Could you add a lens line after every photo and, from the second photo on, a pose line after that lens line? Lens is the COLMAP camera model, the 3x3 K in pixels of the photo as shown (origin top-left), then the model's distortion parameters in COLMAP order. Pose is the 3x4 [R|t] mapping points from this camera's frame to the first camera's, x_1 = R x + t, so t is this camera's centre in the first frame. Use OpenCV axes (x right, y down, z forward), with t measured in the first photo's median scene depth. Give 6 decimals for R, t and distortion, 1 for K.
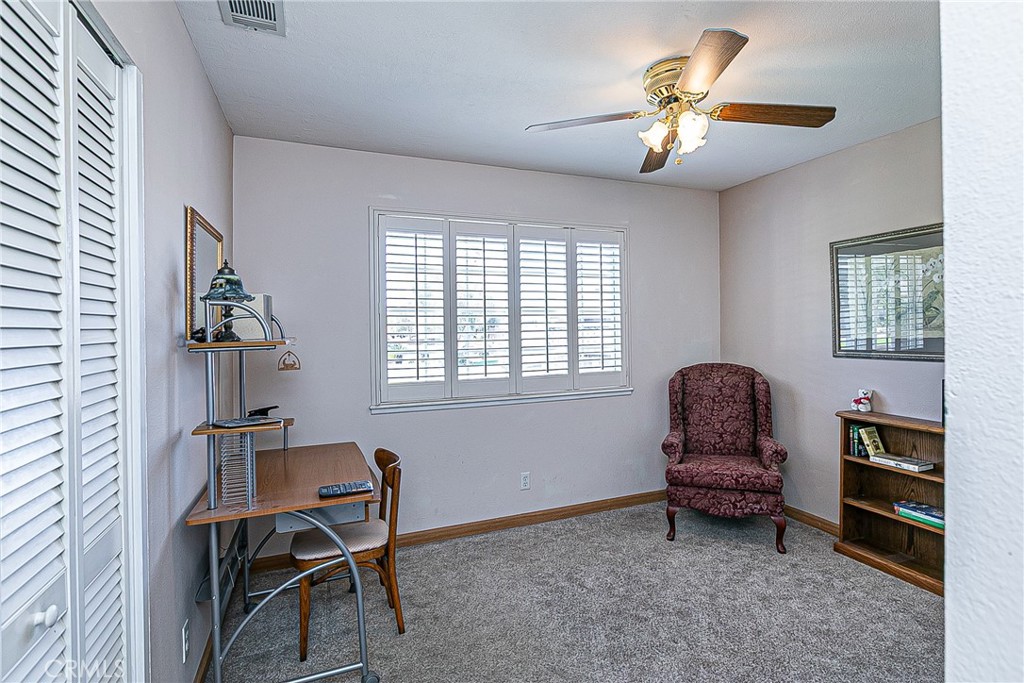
lens RADIAL K [[490.8, 0, 514.8], [0, 490.8, 341.5], [0, 0, 1]] dist [0.002437, 0.000331]
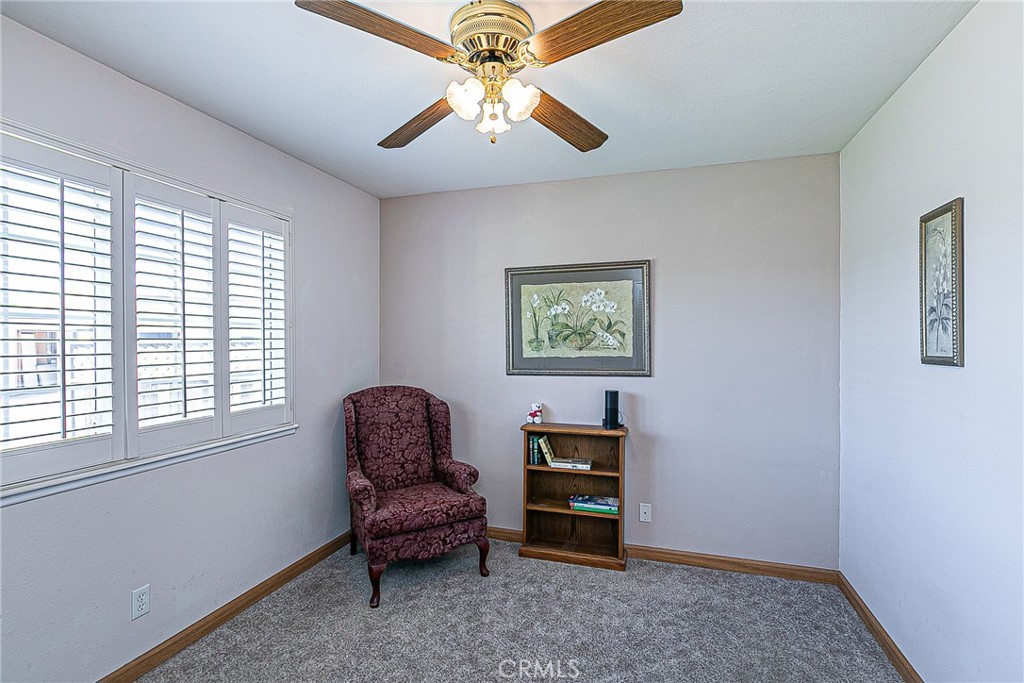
lens RADIAL K [[484.8, 0, 511.9], [0, 484.8, 350.1], [0, 0, 1]] dist [-0.002415, -0.000150]
pose [[0.648965, -0.001821, 0.760816, -0.158307], [0.015979, 0.999809, -0.011237, -0.011155], [-0.760651, 0.019449, 0.648870, 0.312516]]
